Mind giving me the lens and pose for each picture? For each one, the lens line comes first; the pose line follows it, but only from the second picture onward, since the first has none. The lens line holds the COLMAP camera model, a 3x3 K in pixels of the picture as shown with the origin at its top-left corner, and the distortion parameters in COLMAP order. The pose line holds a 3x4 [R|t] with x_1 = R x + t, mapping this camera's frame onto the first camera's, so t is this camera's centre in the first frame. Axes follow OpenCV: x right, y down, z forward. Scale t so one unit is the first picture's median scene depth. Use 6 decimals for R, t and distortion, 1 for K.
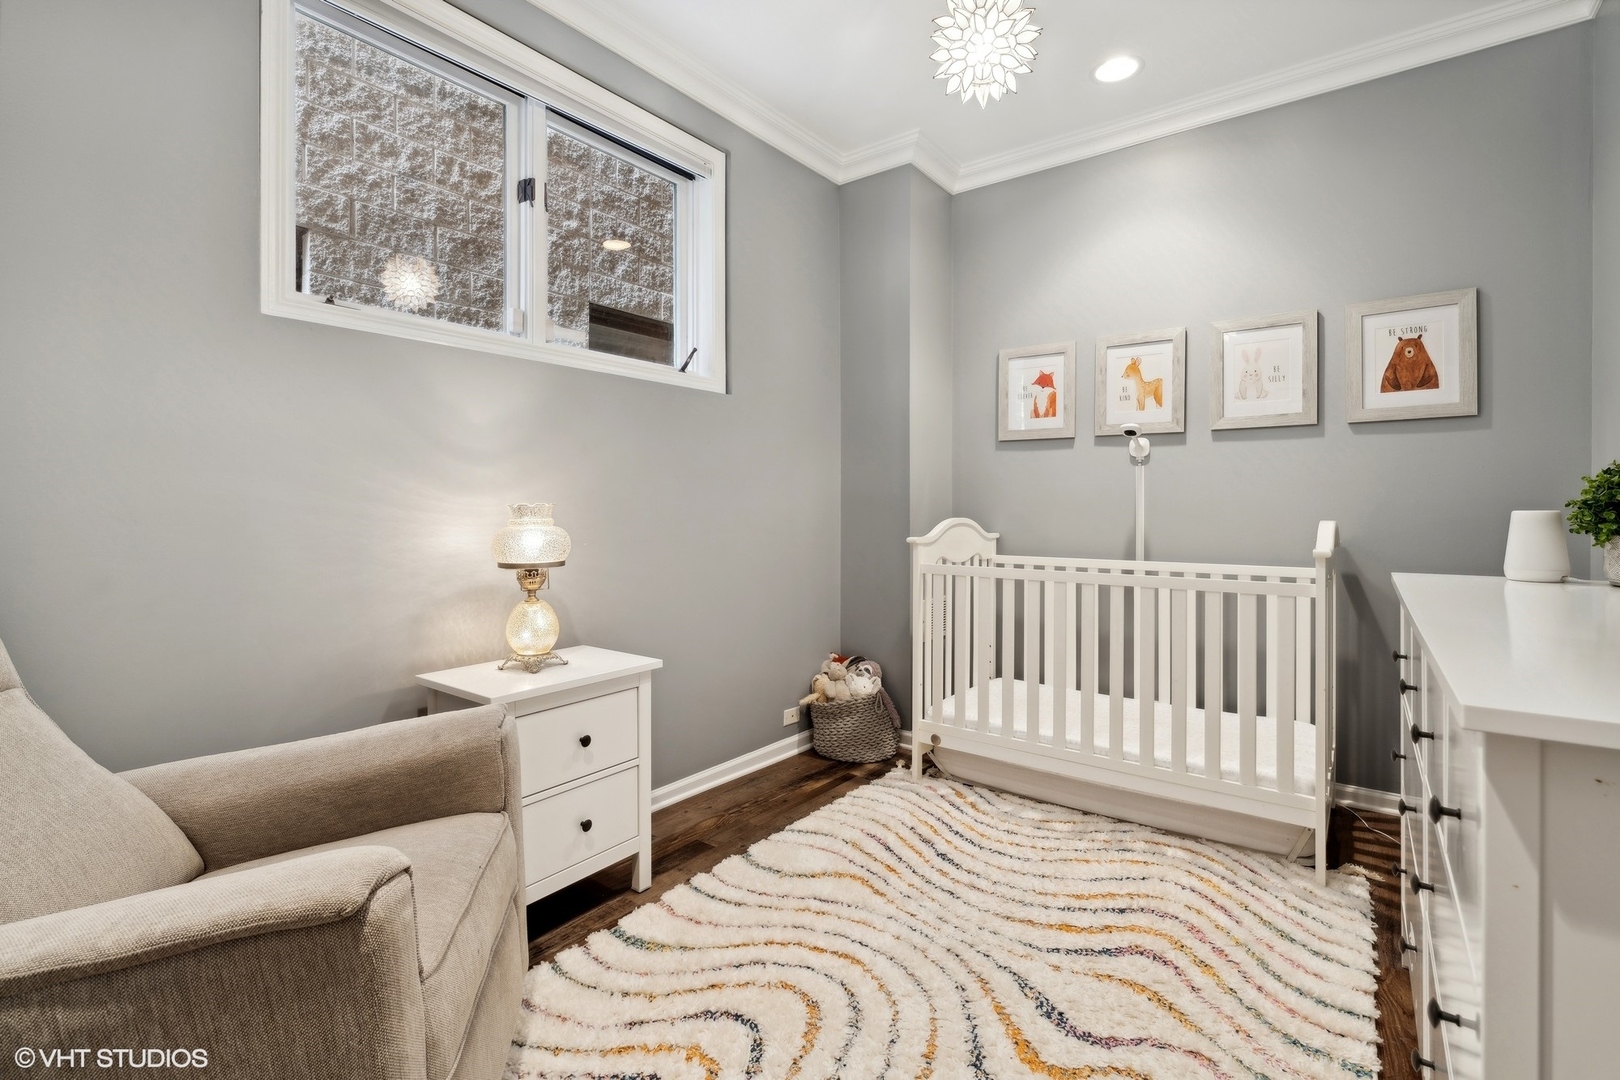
lens RADIAL K [[753.3, 0, 755.3], [0, 753.3, 511.2], [0, 0, 1]] dist [-0.004606, 0.001557]
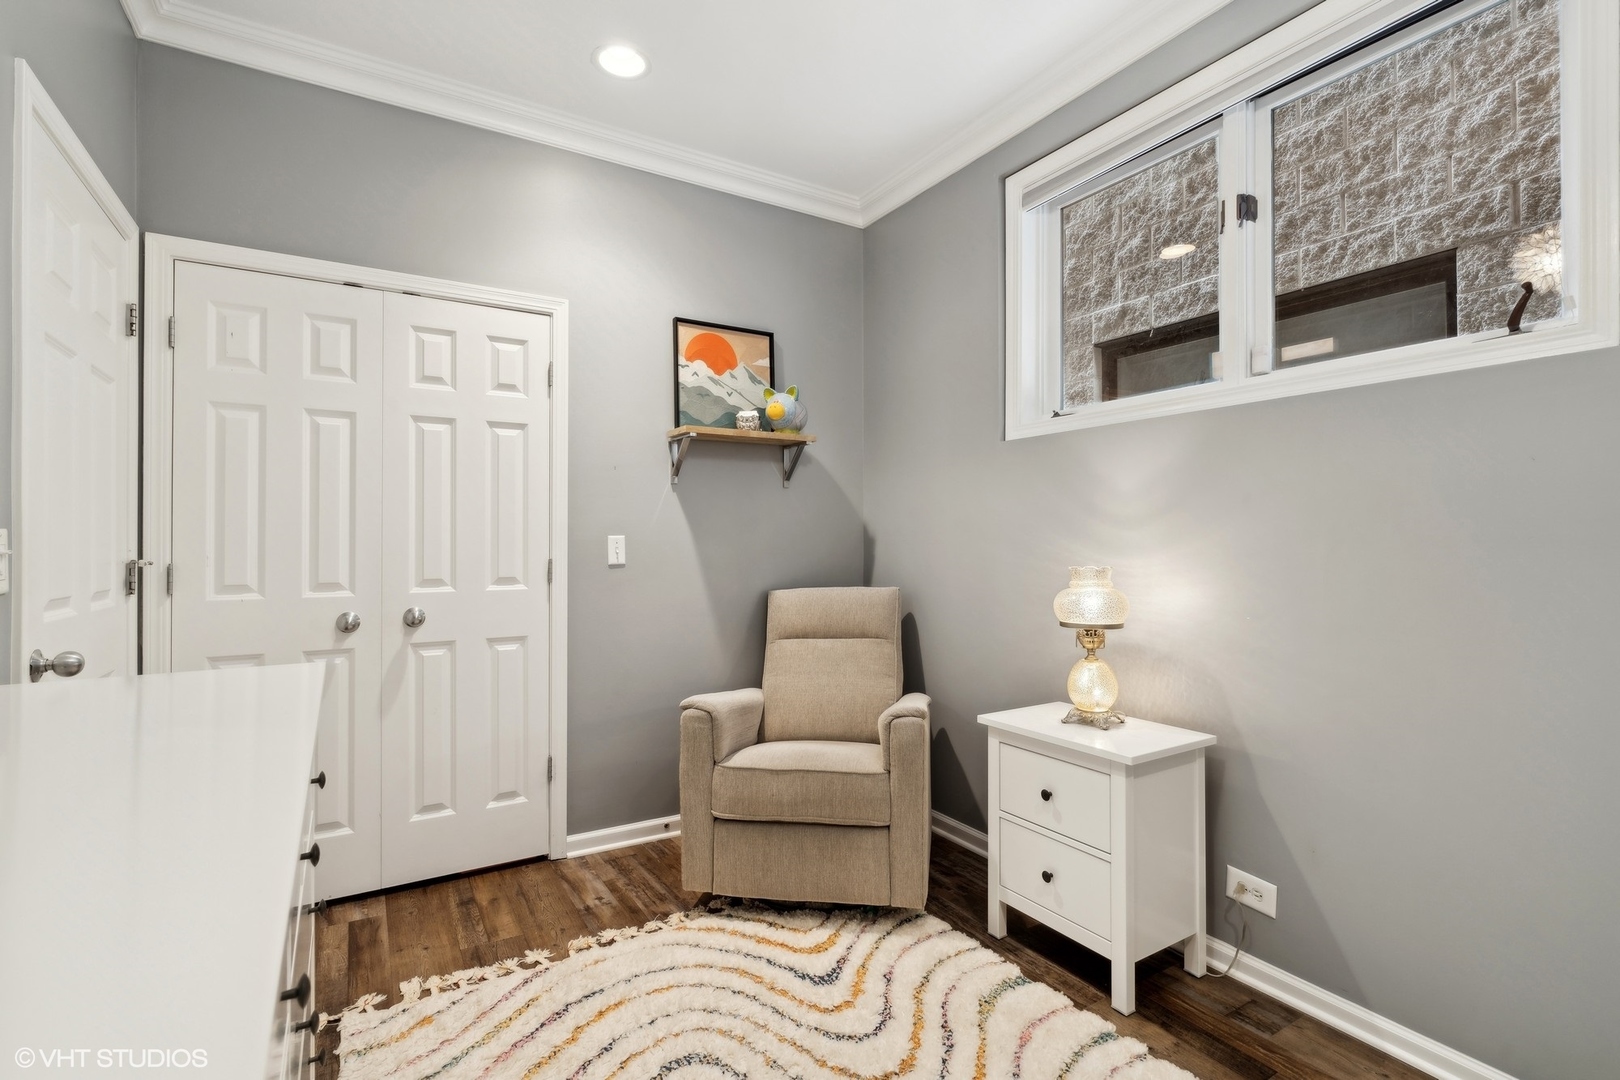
lens RADIAL K [[753.3, 0, 817.0], [0, 753.3, 534.7], [0, 0, 1]] dist [-0.004606, 0.001557]
pose [[-0.328485, -0.013500, -0.944413, 0.485676], [-0.002535, 0.999907, -0.013411, -0.023828], [0.944506, -0.002012, -0.328488, 0.578692]]
